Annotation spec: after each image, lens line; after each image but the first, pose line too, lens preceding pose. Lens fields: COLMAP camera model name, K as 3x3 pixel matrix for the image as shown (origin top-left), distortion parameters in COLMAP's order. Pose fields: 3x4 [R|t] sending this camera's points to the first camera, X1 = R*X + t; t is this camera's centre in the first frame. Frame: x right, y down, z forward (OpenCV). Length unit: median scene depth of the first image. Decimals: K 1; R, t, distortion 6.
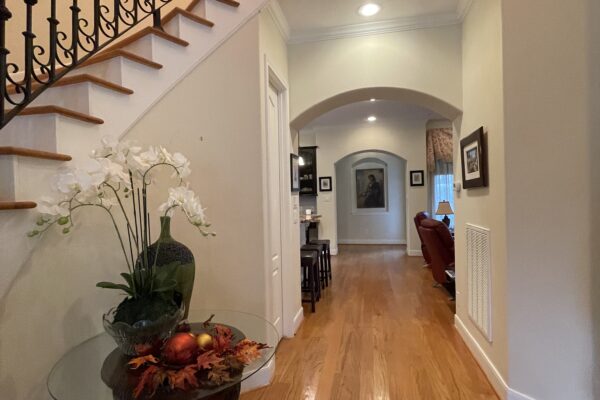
lens RADIAL K [[317.3, 0, 292.6], [0, 317.3, 200.6], [0, 0, 1]] dist [-0.001796, -0.001198]
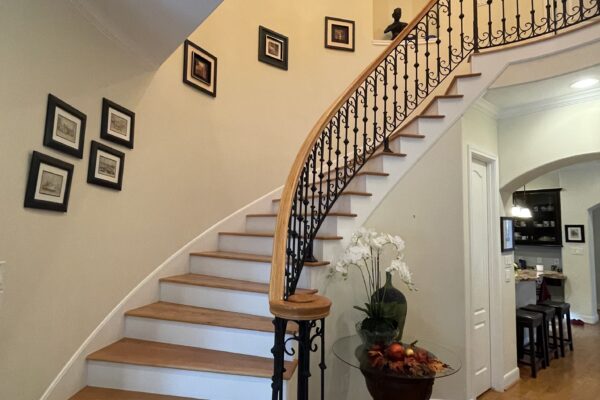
lens RADIAL K [[317.3, 0, 292.6], [0, 317.3, 200.6], [0, 0, 1]] dist [-0.001796, -0.001198]
pose [[0.781837, -0.016838, -0.623255, 0.262428], [-0.050121, 0.994703, -0.089747, -0.159728], [0.621465, 0.101406, 0.776852, -0.684919]]
